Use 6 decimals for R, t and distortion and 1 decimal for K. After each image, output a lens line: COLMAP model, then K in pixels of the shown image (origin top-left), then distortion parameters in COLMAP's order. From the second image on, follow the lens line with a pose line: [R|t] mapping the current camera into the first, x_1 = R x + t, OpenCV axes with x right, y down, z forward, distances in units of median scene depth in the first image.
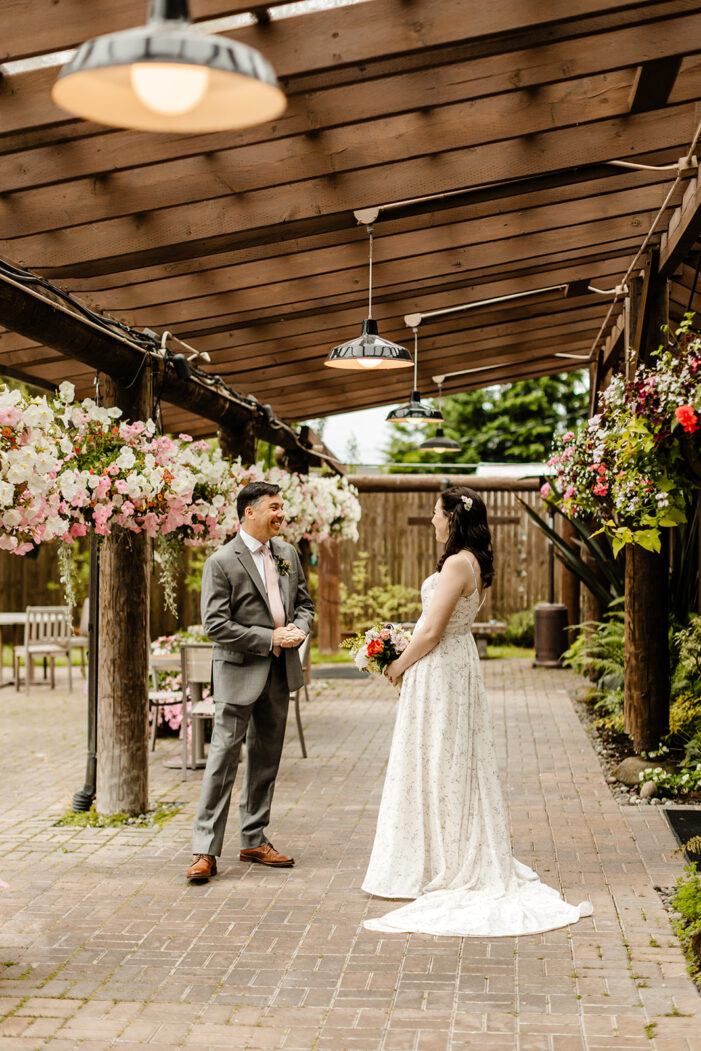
lens RADIAL K [[1533.0, 0, 350.5], [0, 1533.0, 525.5], [0, 0, 1]] dist [0.019531, -0.006825]
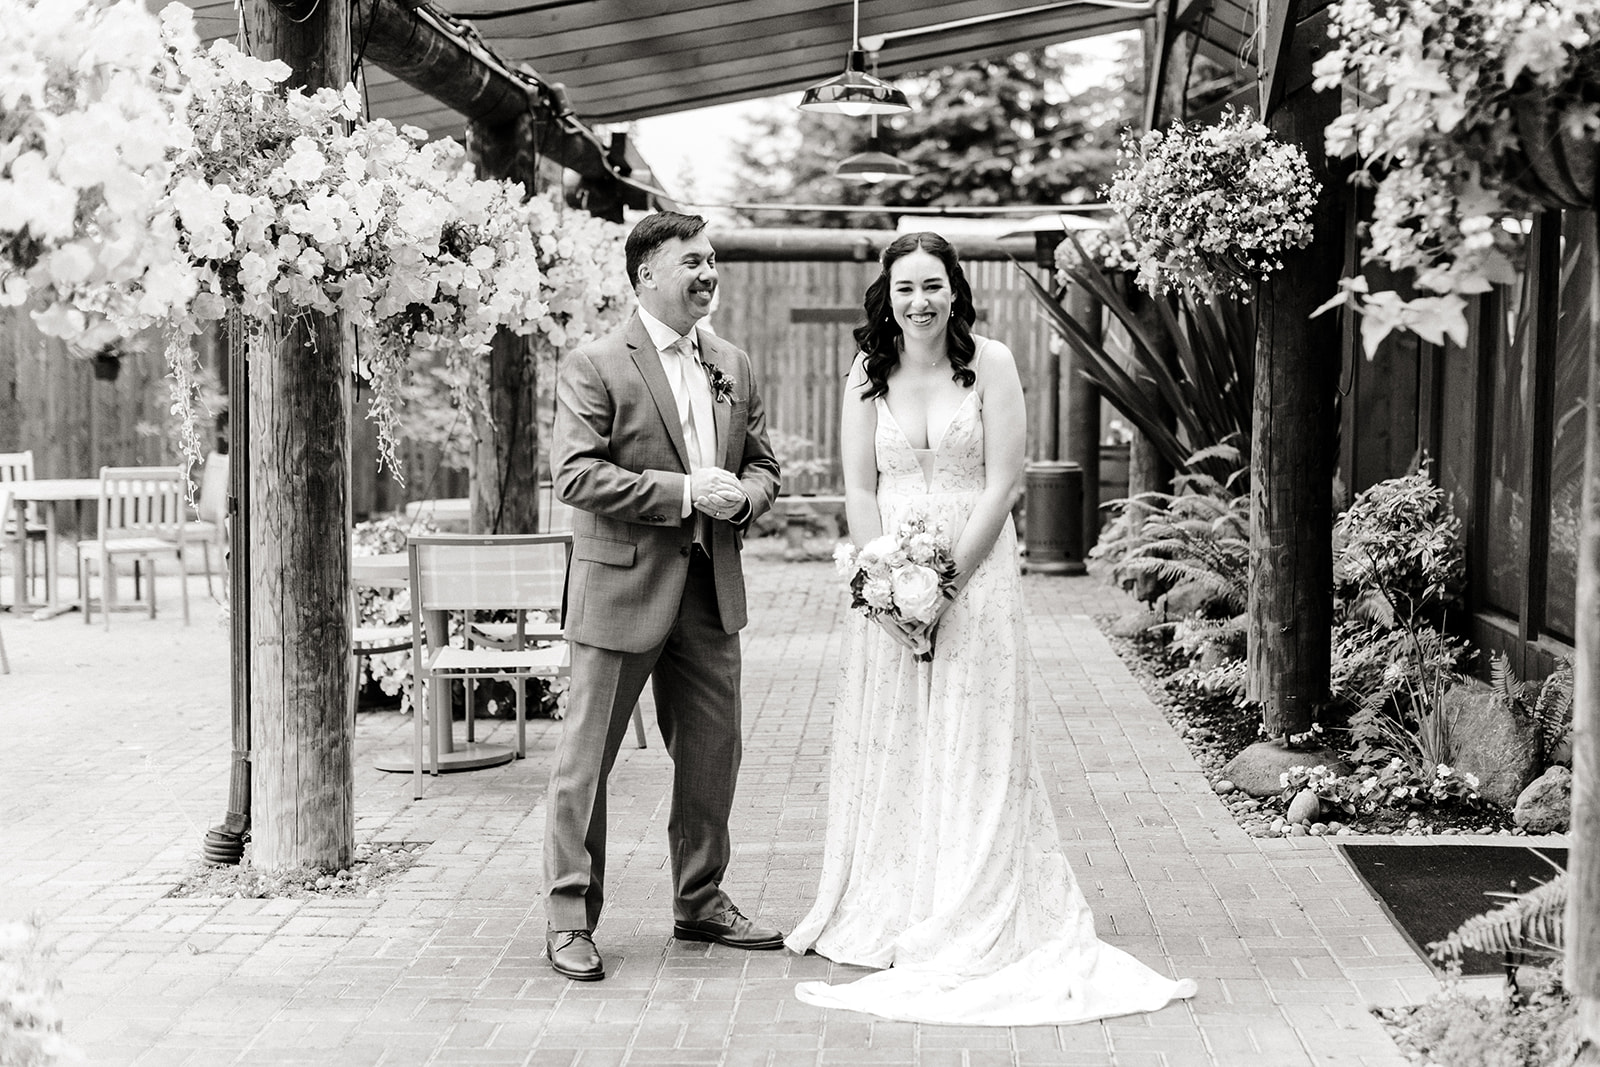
lens RADIAL K [[2357.0, 0, 800.7], [0, 2357.0, 550.9], [0, 0, 1]] dist [0.110619, -0.727451]
pose [[0.996610, -0.004249, 0.082166, -0.046537], [-0.002850, 0.996283, 0.086096, 0.013479], [-0.082227, -0.086039, 0.992893, 0.205686]]
